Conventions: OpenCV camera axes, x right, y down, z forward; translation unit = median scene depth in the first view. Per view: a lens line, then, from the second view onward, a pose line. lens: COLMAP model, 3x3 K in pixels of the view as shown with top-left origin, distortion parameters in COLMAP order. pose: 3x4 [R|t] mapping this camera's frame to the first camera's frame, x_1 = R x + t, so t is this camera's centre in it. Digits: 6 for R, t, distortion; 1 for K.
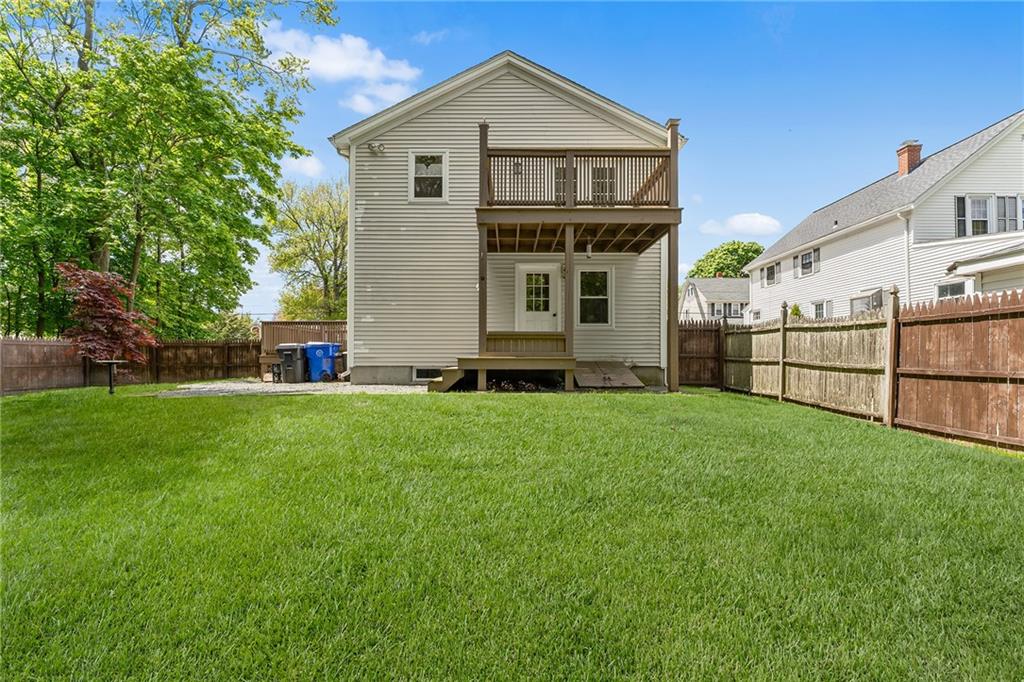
lens RADIAL K [[423.7, 0, 510.8], [0, 423.7, 348.1], [0, 0, 1]] dist [0.000570, -0.000049]
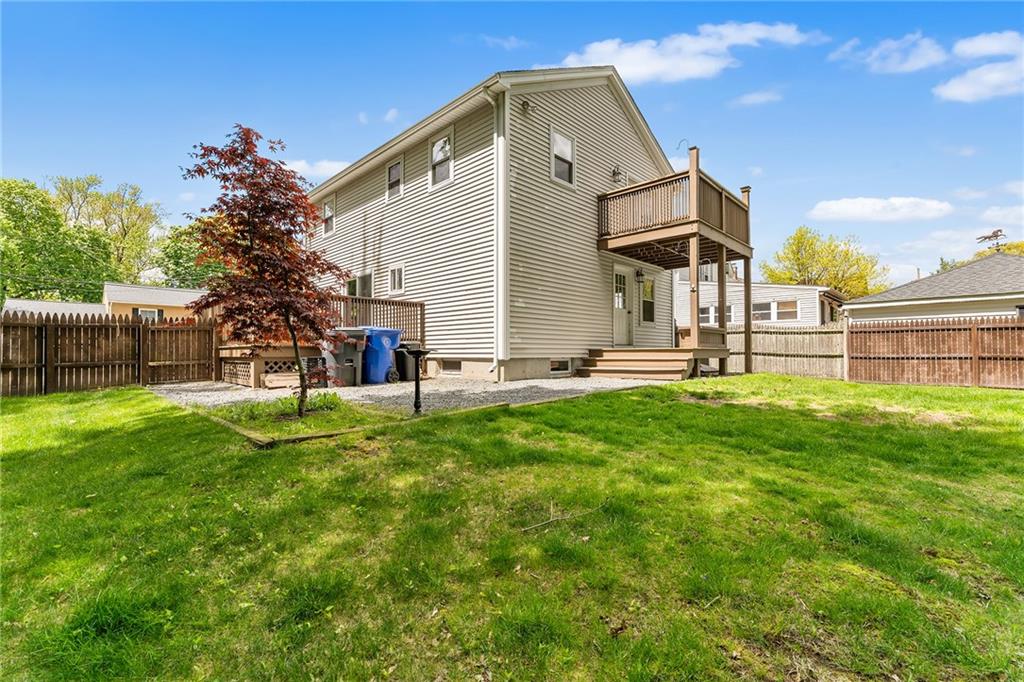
lens RADIAL K [[450.3, 0, 509.1], [0, 450.3, 342.7], [0, 0, 1]] dist [-0.004309, -0.000652]
pose [[0.710770, 0.015732, 0.703249, -0.990735], [-0.013665, 0.999870, -0.008556, 0.018524], [-0.703292, -0.003528, 0.710892, 0.371996]]
